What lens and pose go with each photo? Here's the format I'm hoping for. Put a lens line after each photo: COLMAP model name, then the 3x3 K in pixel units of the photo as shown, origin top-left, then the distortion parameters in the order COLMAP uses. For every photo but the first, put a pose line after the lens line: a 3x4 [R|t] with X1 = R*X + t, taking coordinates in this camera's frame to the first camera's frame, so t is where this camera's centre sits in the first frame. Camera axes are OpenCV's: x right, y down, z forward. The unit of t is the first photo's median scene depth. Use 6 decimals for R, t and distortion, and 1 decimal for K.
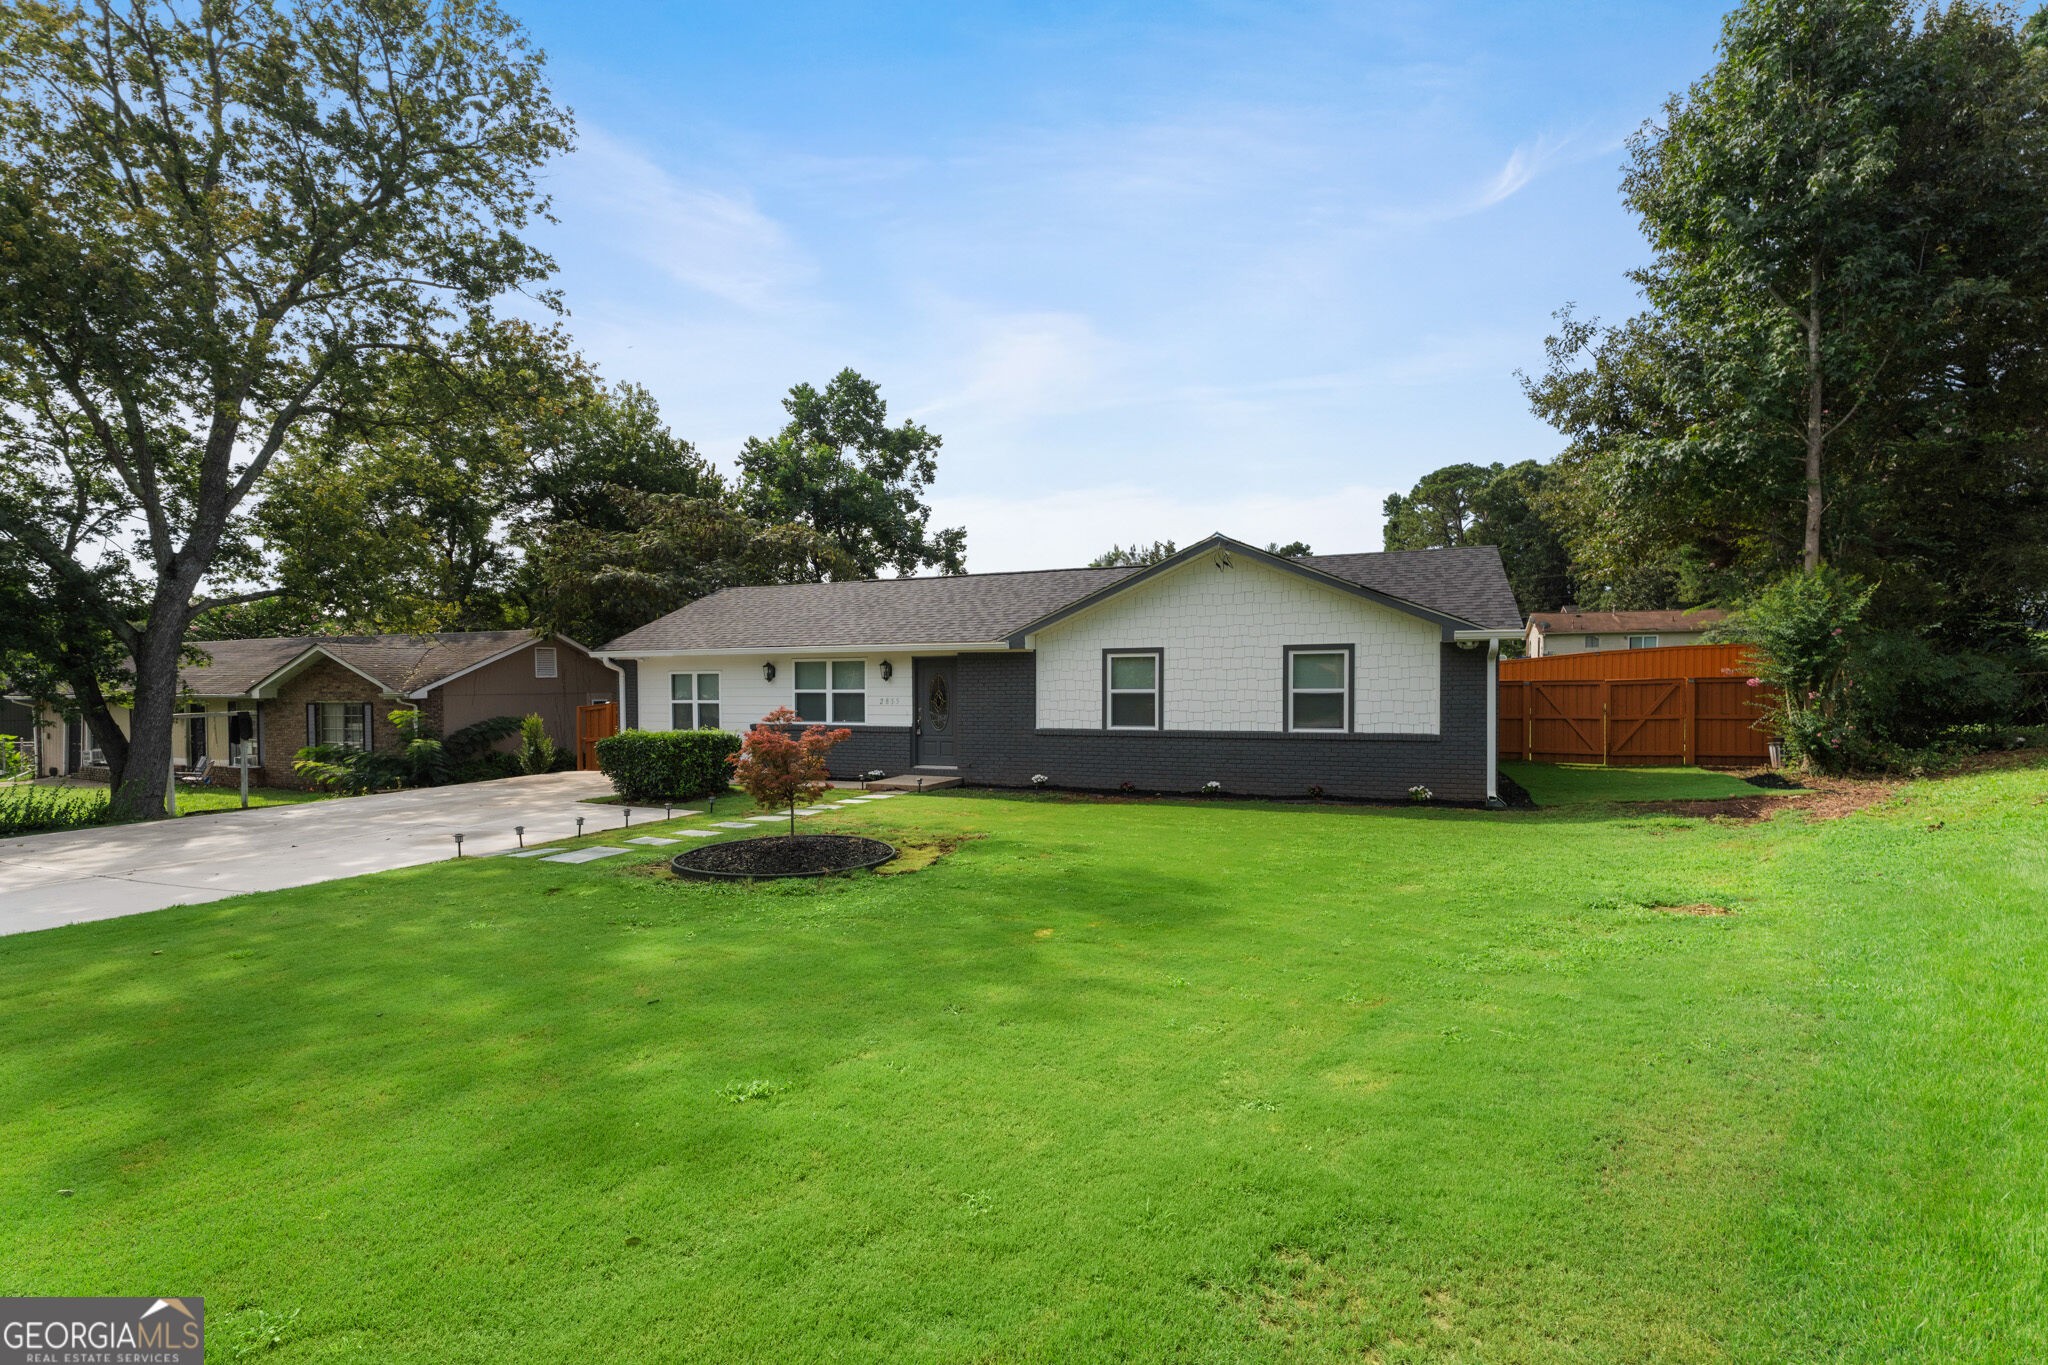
lens RADIAL K [[915.8, 0, 1024.9], [0, 915.8, 702.3], [0, 0, 1]] dist [0.001228, 0.000648]
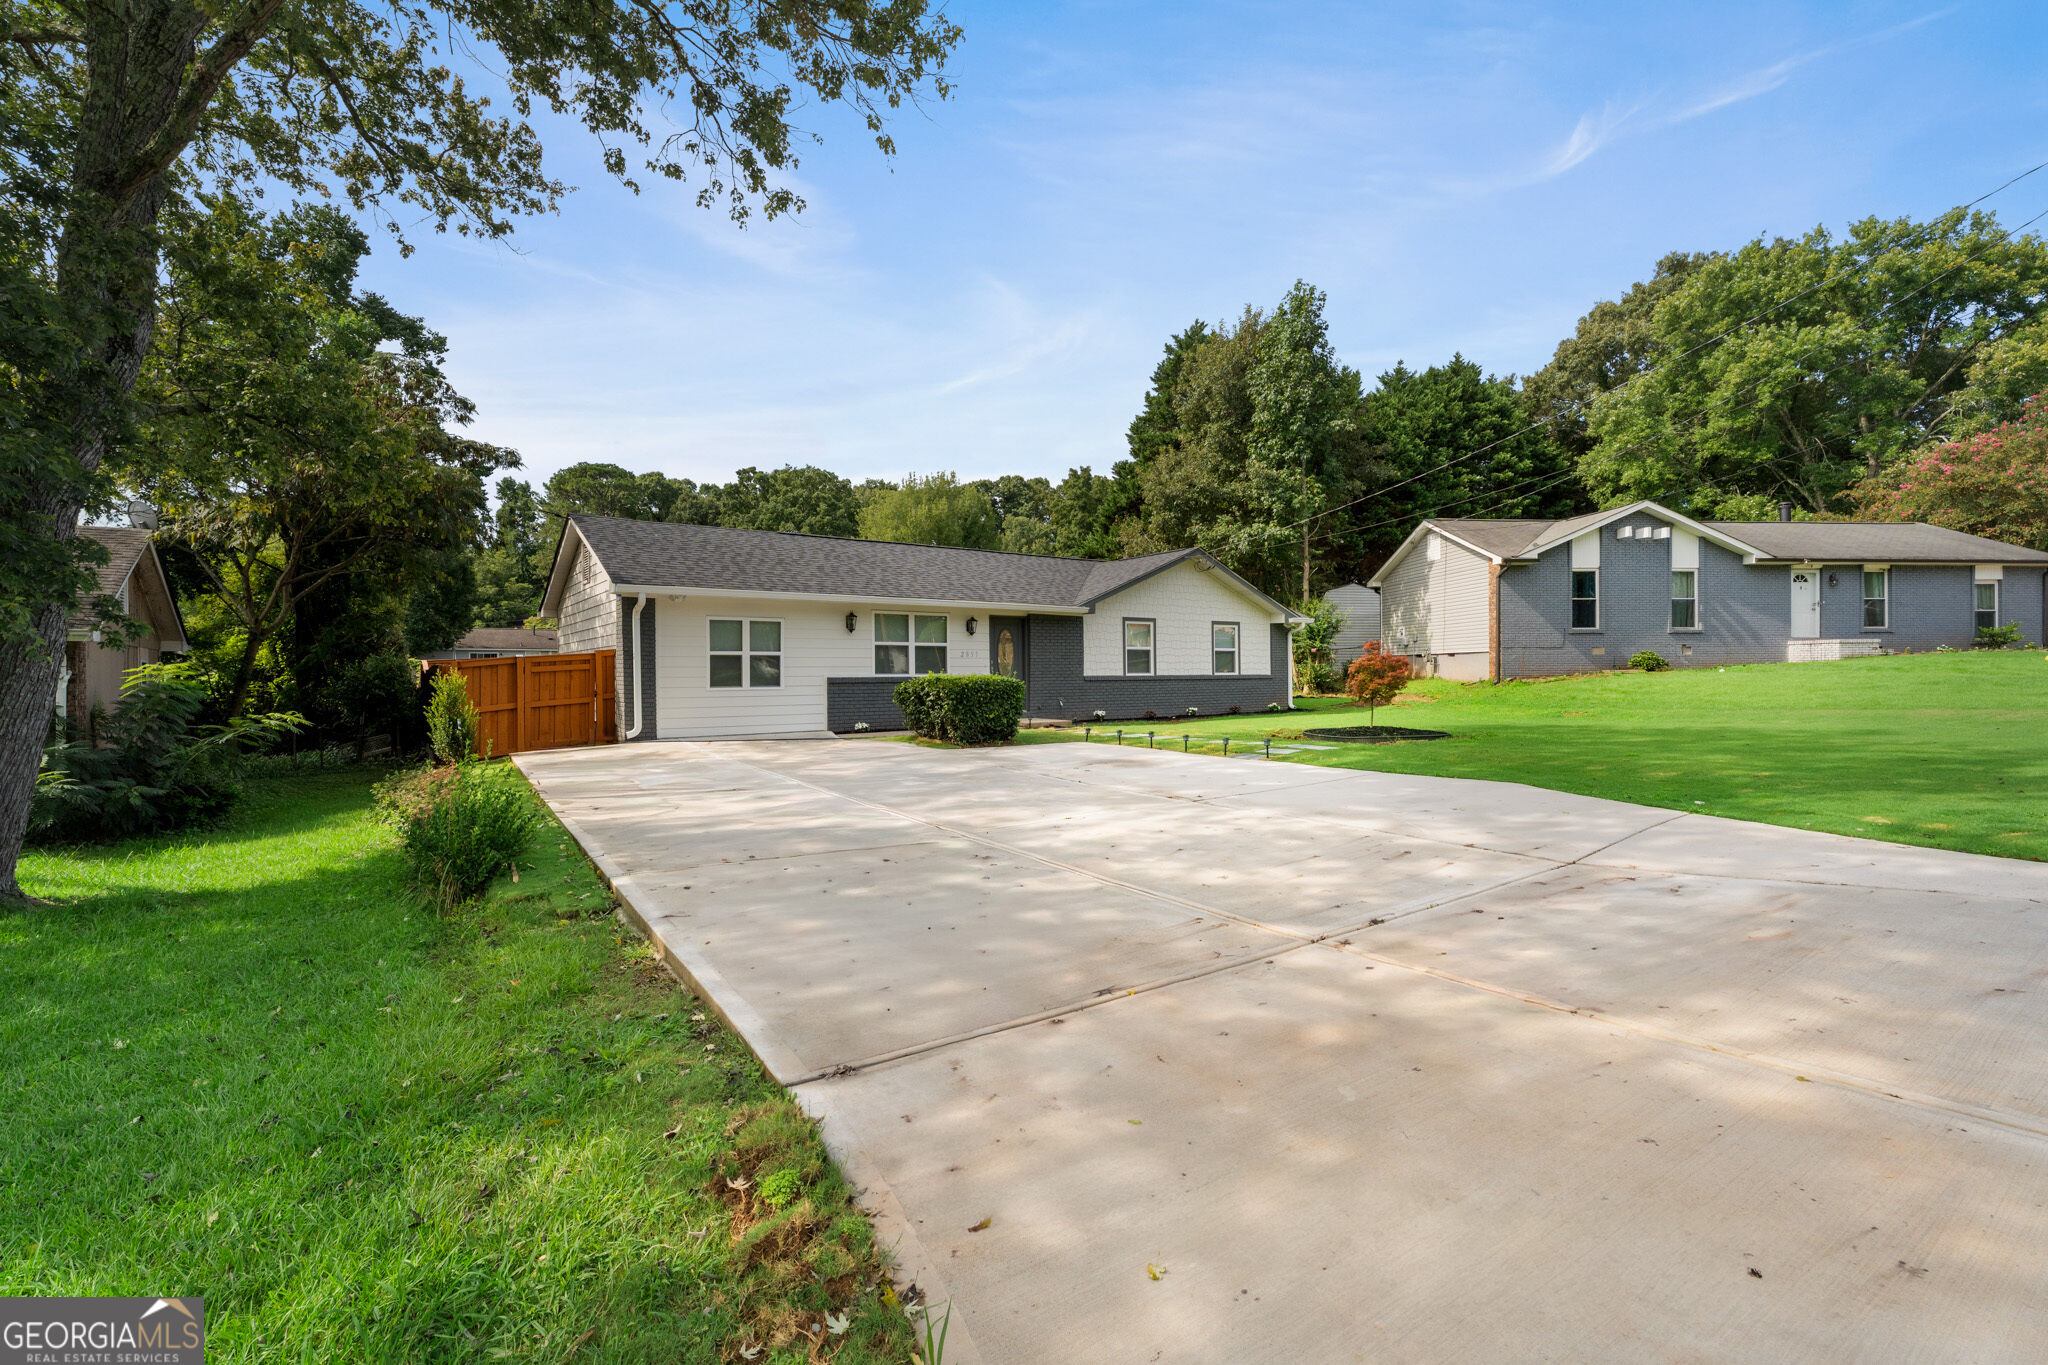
lens RADIAL K [[919.2, 0, 1025.0], [0, 919.2, 672.9], [0, 0, 1]] dist [-0.002179, 0.002022]
pose [[0.530796, 0.004880, 0.847486, -1.045372], [0.021008, 0.999600, -0.018914, 0.043639], [-0.847239, 0.027843, 0.530481, 0.356839]]
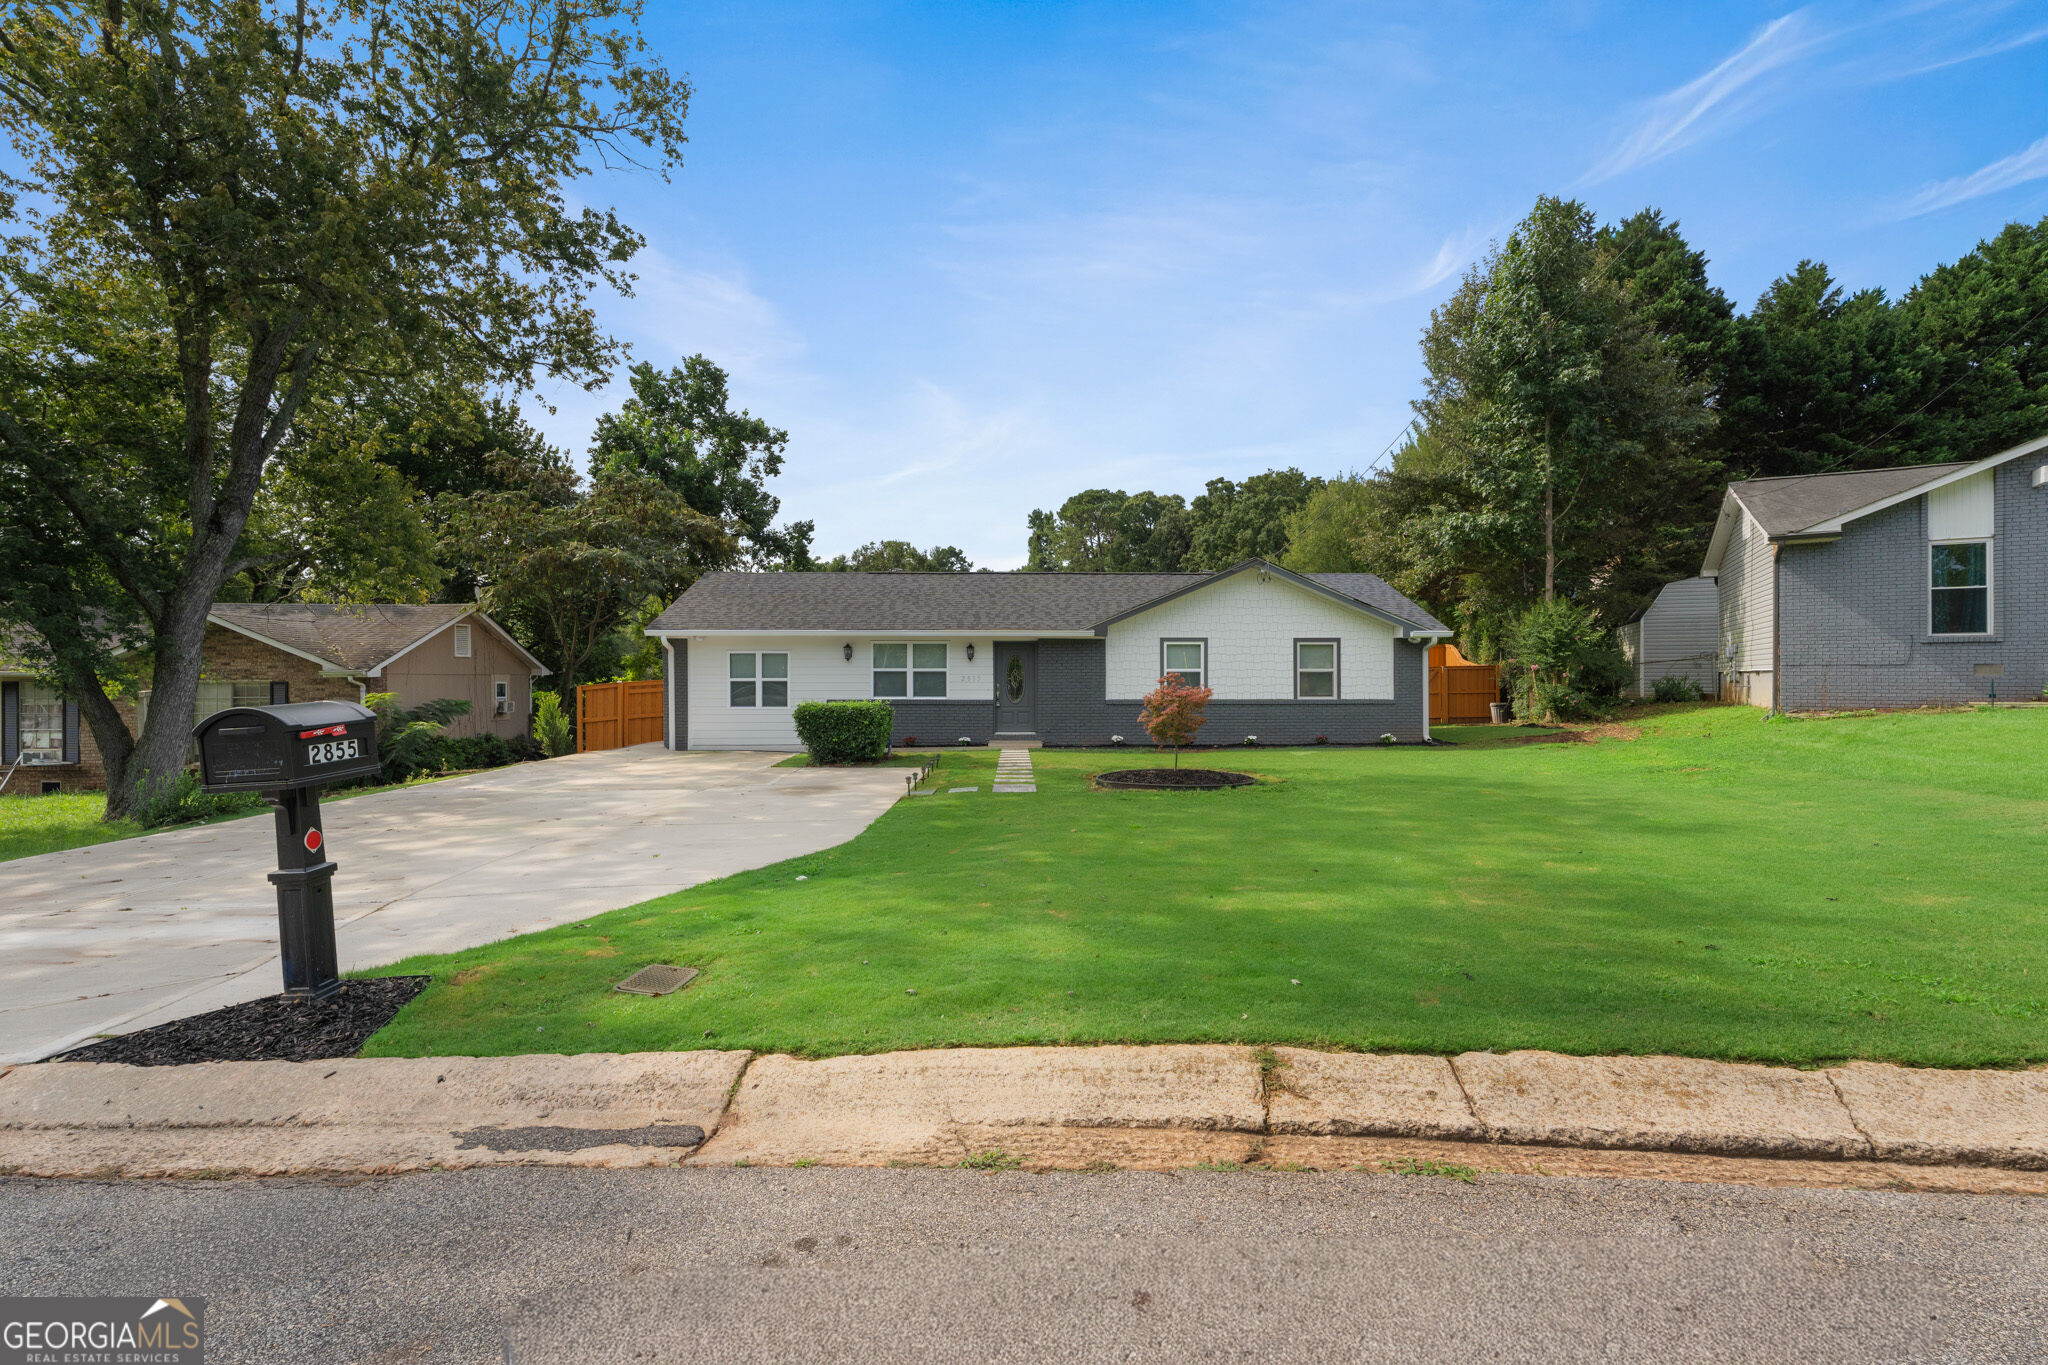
lens RADIAL K [[919.2, 0, 1025.0], [0, 919.2, 672.9], [0, 0, 1]] dist [-0.002179, 0.002022]
pose [[0.913377, 0.007963, 0.407037, -0.562902], [0.003745, 0.999602, -0.027959, 0.024782], [-0.407098, 0.027062, 0.912983, -0.104589]]
